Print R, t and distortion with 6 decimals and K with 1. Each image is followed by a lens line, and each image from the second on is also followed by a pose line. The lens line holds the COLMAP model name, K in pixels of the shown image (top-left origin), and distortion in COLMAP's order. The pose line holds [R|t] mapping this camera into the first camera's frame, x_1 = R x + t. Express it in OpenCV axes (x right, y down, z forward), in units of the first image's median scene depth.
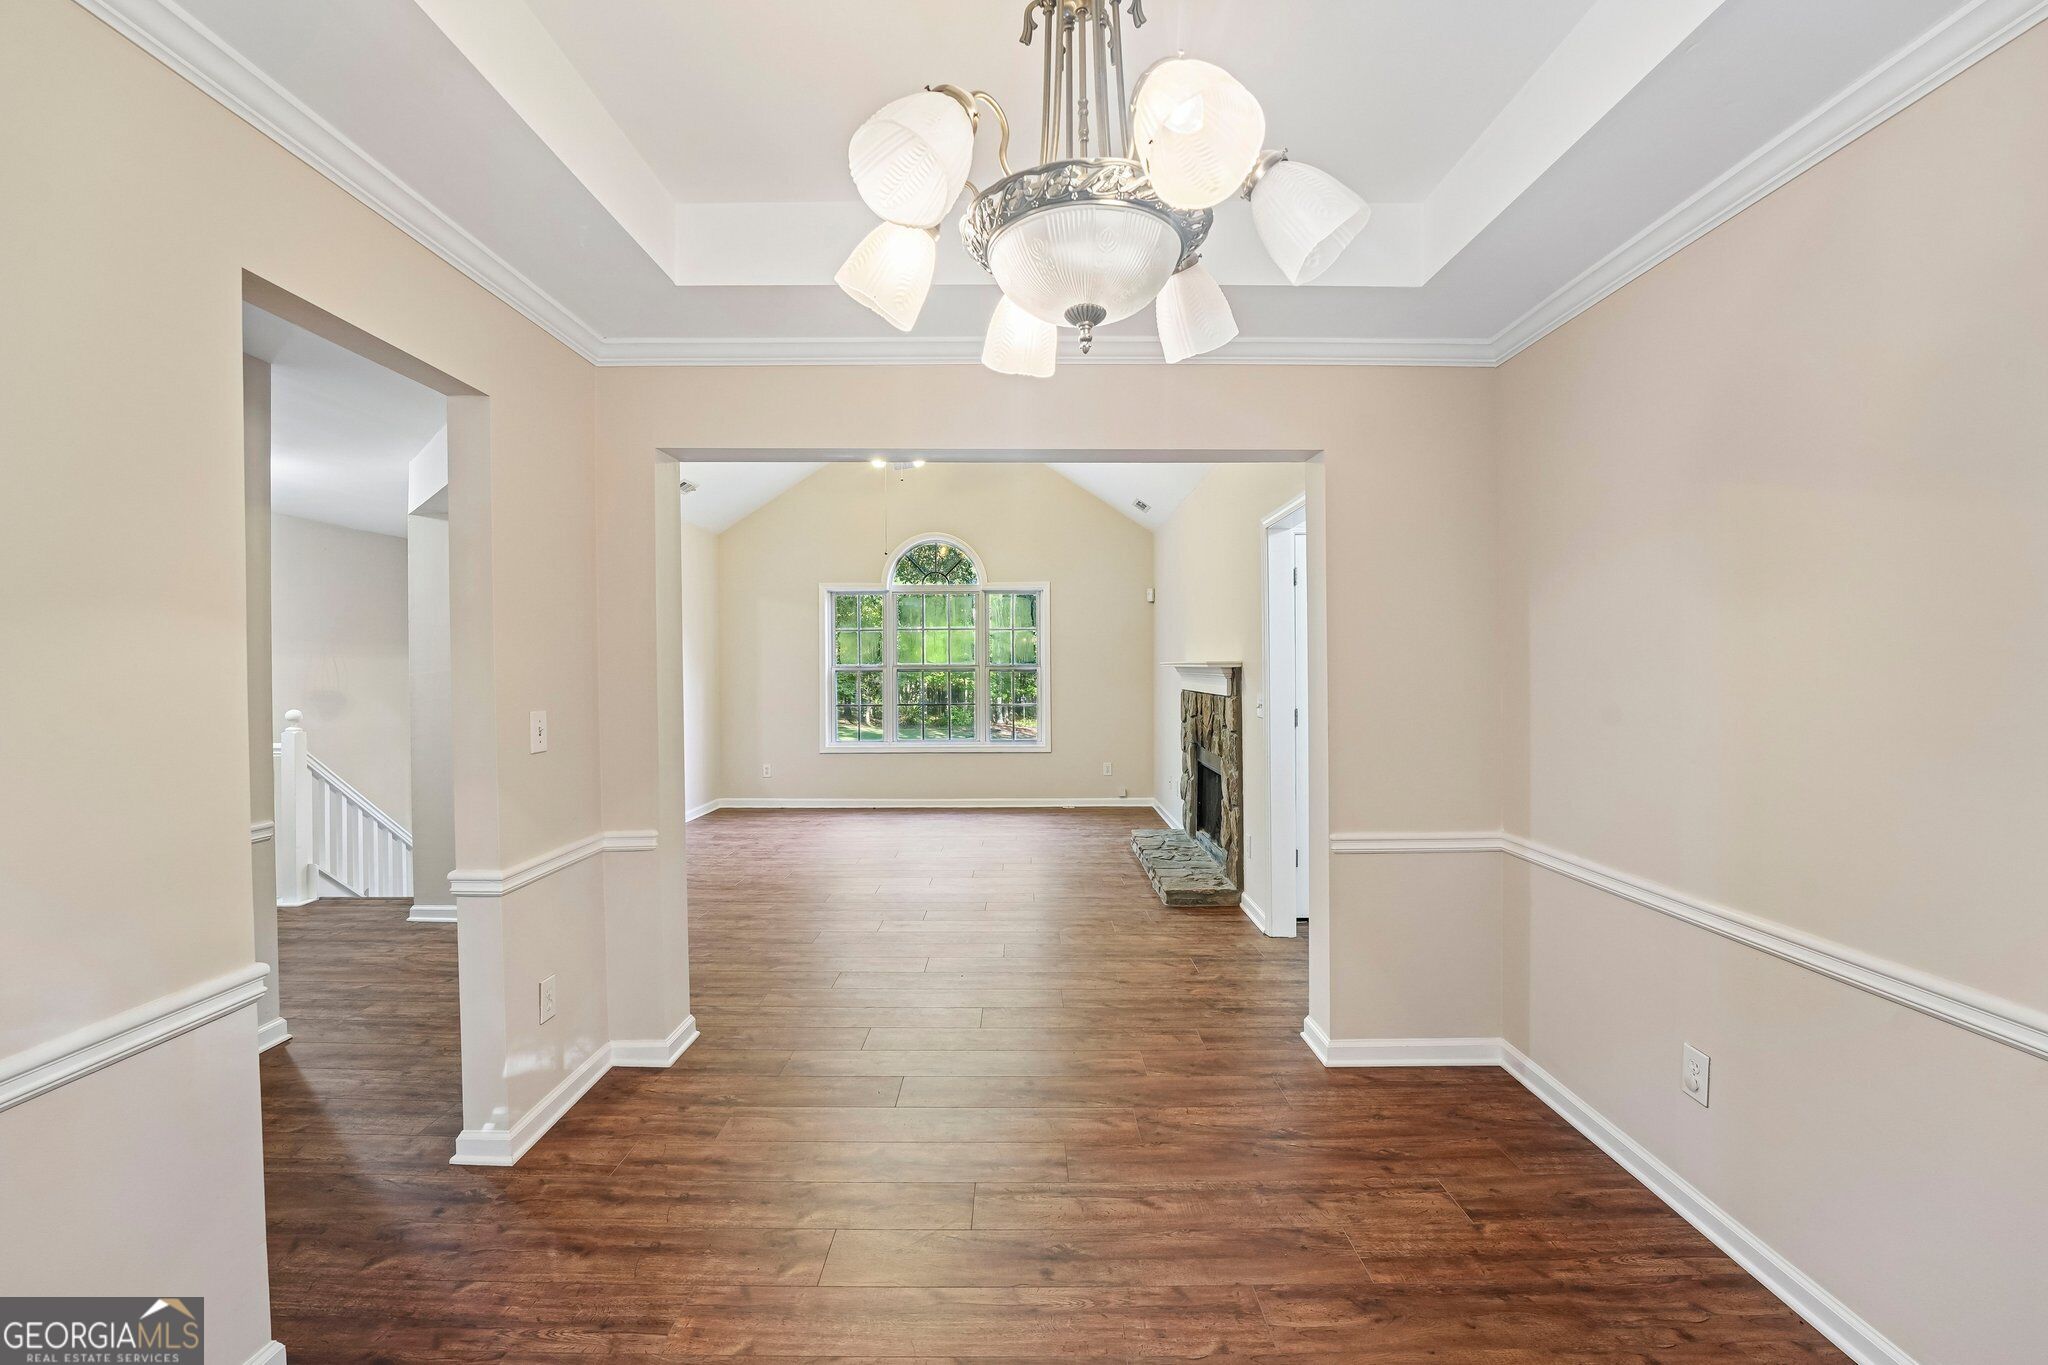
lens RADIAL K [[853.6, 0, 1013.2], [0, 853.6, 657.6], [0, 0, 1]] dist [-0.024222, 0.000165]
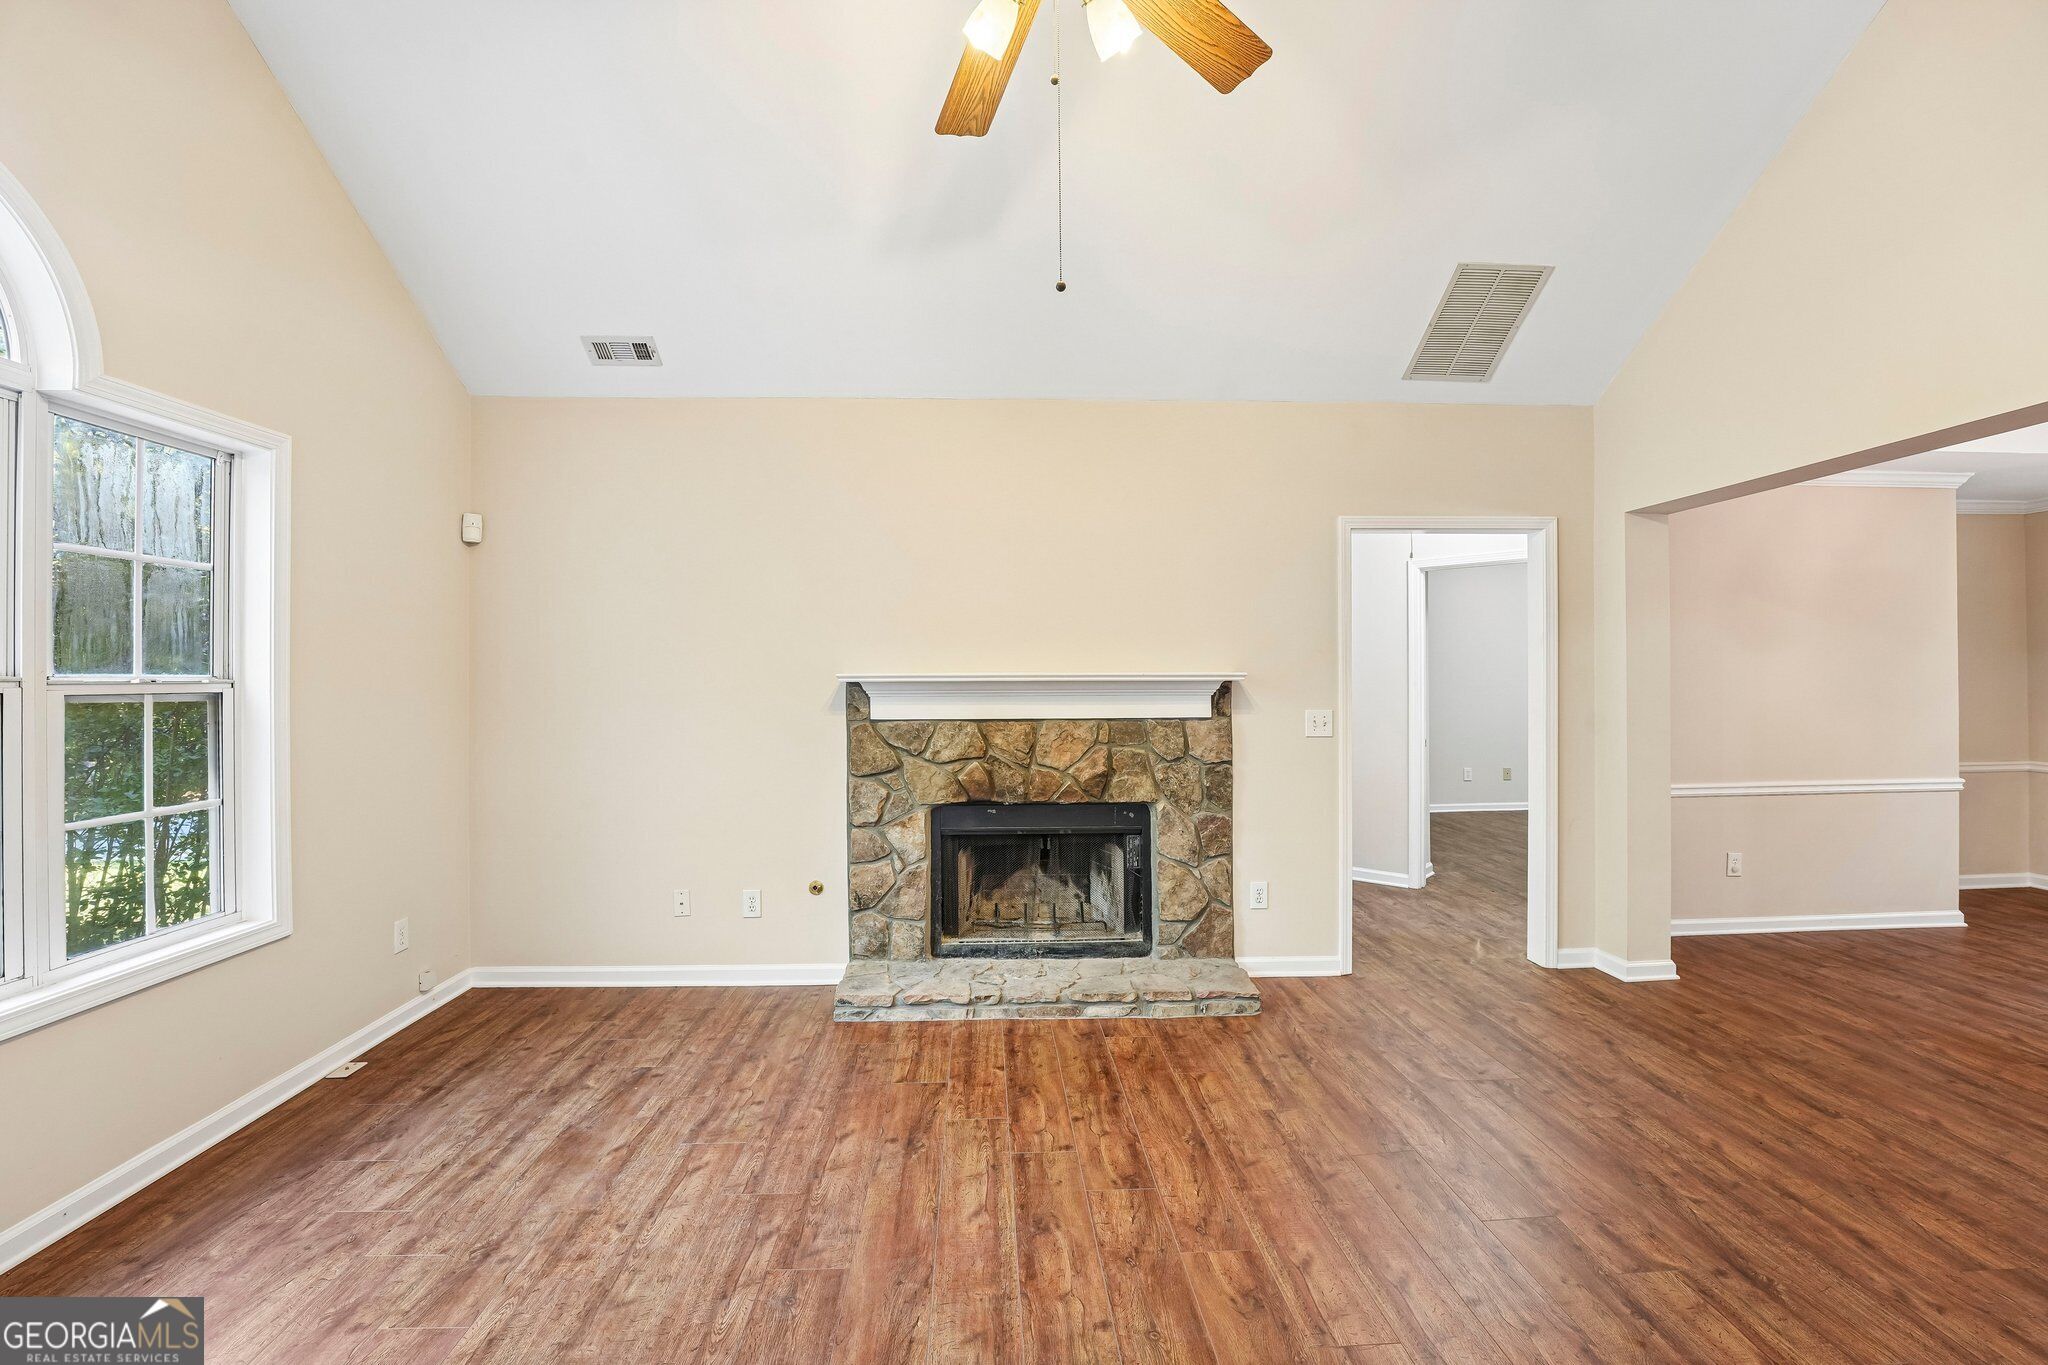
lens RADIAL K [[842.0, 0, 1015.5], [0, 842.0, 671.9], [0, 0, 1]] dist [-0.025678, 0.000050]
pose [[-0.053028, 0.012016, 0.998521, -0.518802], [-0.005638, 0.999908, -0.012332, 0.013908], [-0.998577, -0.006283, -0.052955, 1.255619]]
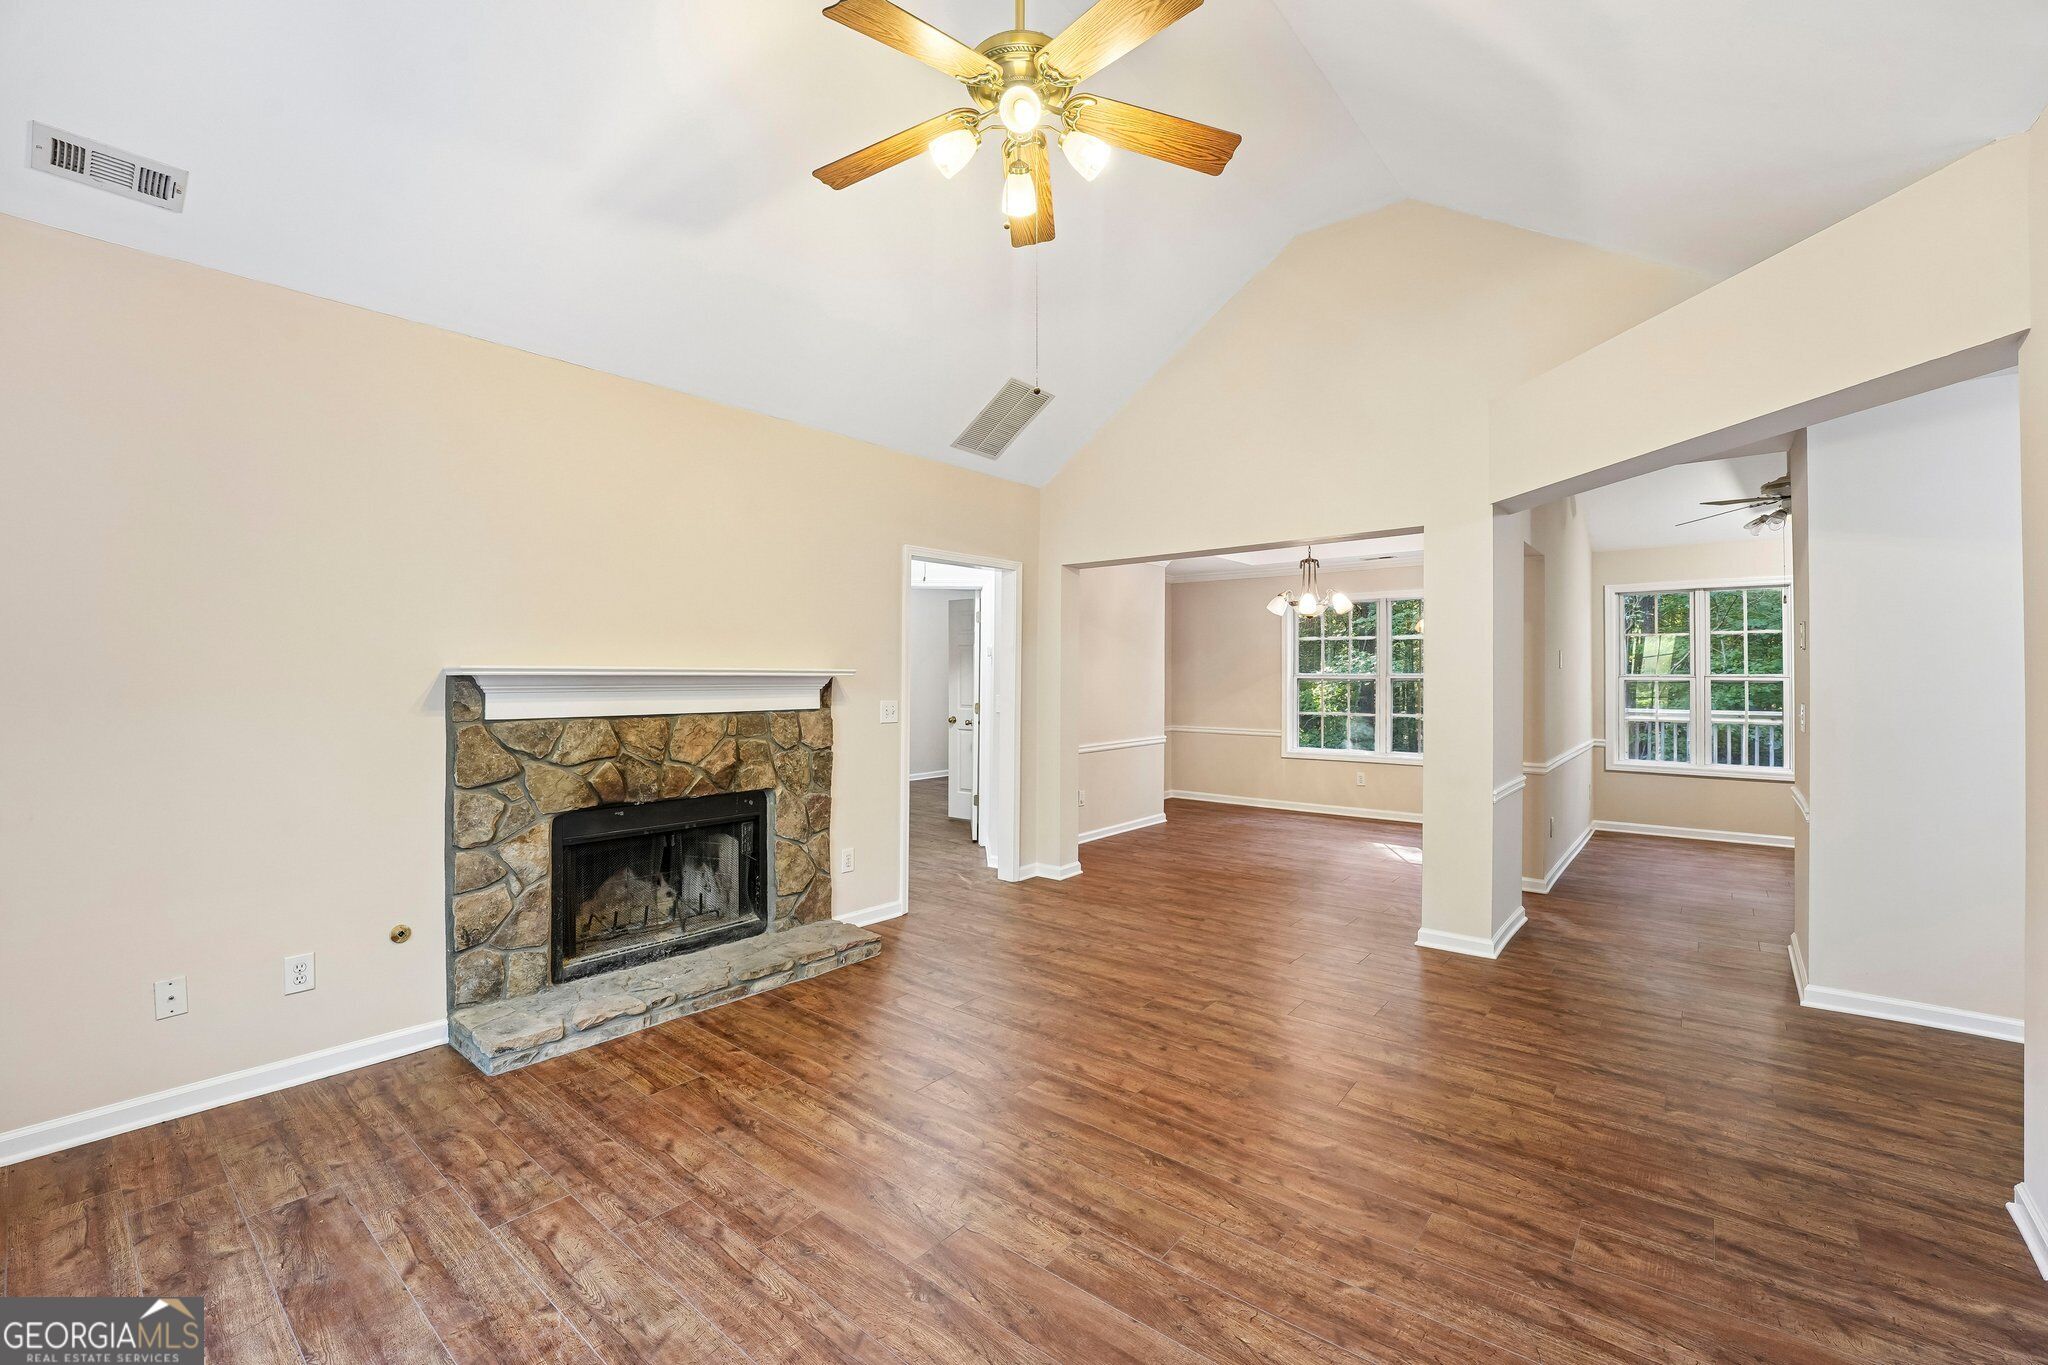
lens RADIAL K [[846.1, 0, 1024.9], [0, 846.1, 661.6], [0, 0, 1]] dist [-0.025483, 0.000826]
pose [[-0.780669, 0.013087, 0.624808, -0.473918], [-0.005409, 0.999602, -0.027695, 0.019466], [-0.624922, -0.025000, -0.780287, 1.597745]]
